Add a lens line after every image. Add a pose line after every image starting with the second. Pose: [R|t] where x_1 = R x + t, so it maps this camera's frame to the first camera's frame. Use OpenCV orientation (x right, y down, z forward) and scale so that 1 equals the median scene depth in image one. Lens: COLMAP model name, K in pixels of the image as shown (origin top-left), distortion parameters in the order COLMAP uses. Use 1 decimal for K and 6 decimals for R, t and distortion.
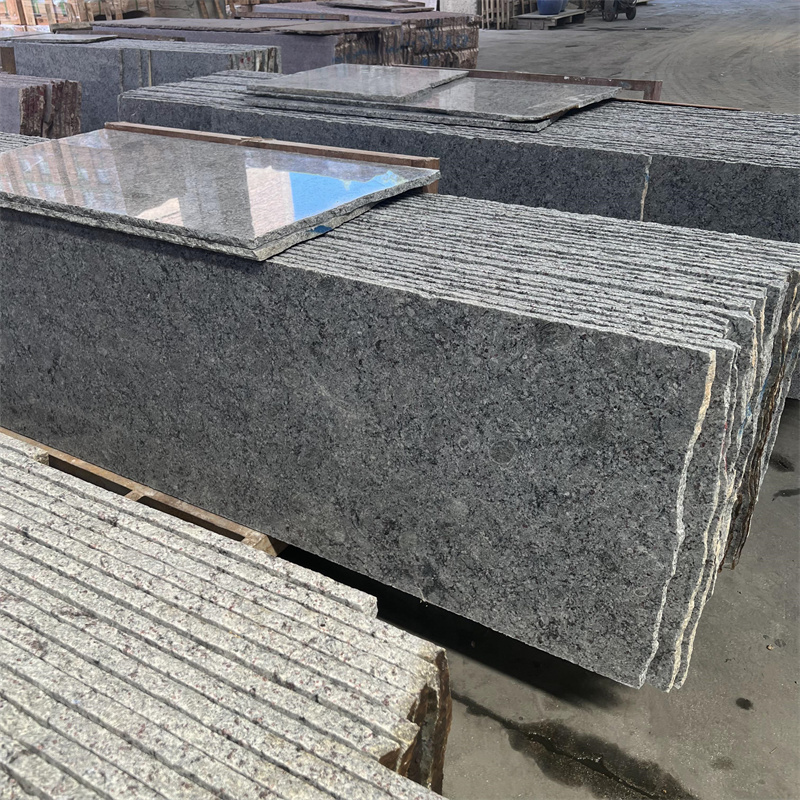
lens RADIAL K [[801.9, 0, 400.0], [0, 801.9, 400.0], [0, 0, 1]] dist [0.079136, -0.135400]
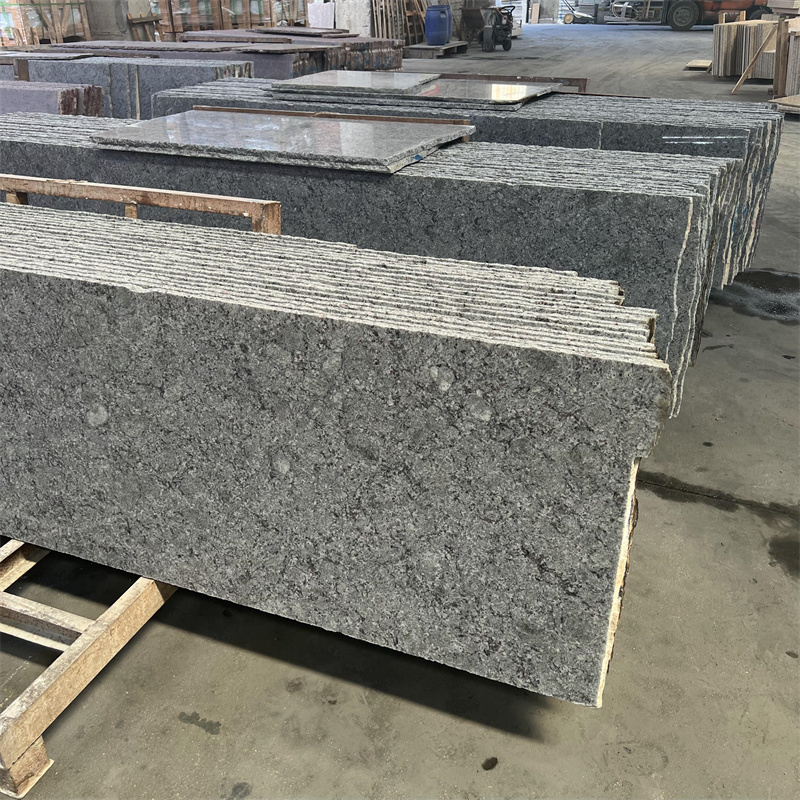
lens RADIAL K [[801.3, 0, 394.3], [0, 801.3, 395.1], [0, 0, 1]] dist [0.095612, -0.189649]
pose [[0.989098, -0.054006, 0.136997, -0.431391], [0.059756, 0.997481, -0.038209, 0.330002], [-0.134589, 0.045979, 0.989834, -0.535664]]
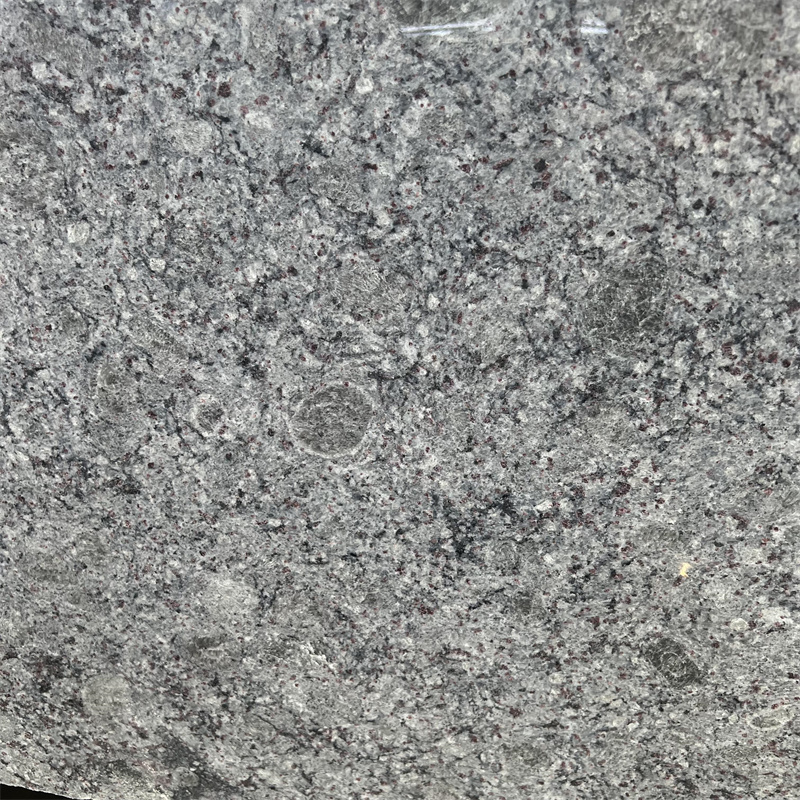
lens RADIAL K [[794.1, 0, 400.0], [0, 794.1, 400.0], [0, 0, 1]] dist [0.113732, -0.241300]
pose [[0.931685, -0.193621, 0.307366, 0.053295], [0.169051, 0.980007, 0.104917, 0.026002], [-0.321535, -0.045789, 0.945790, 0.664866]]
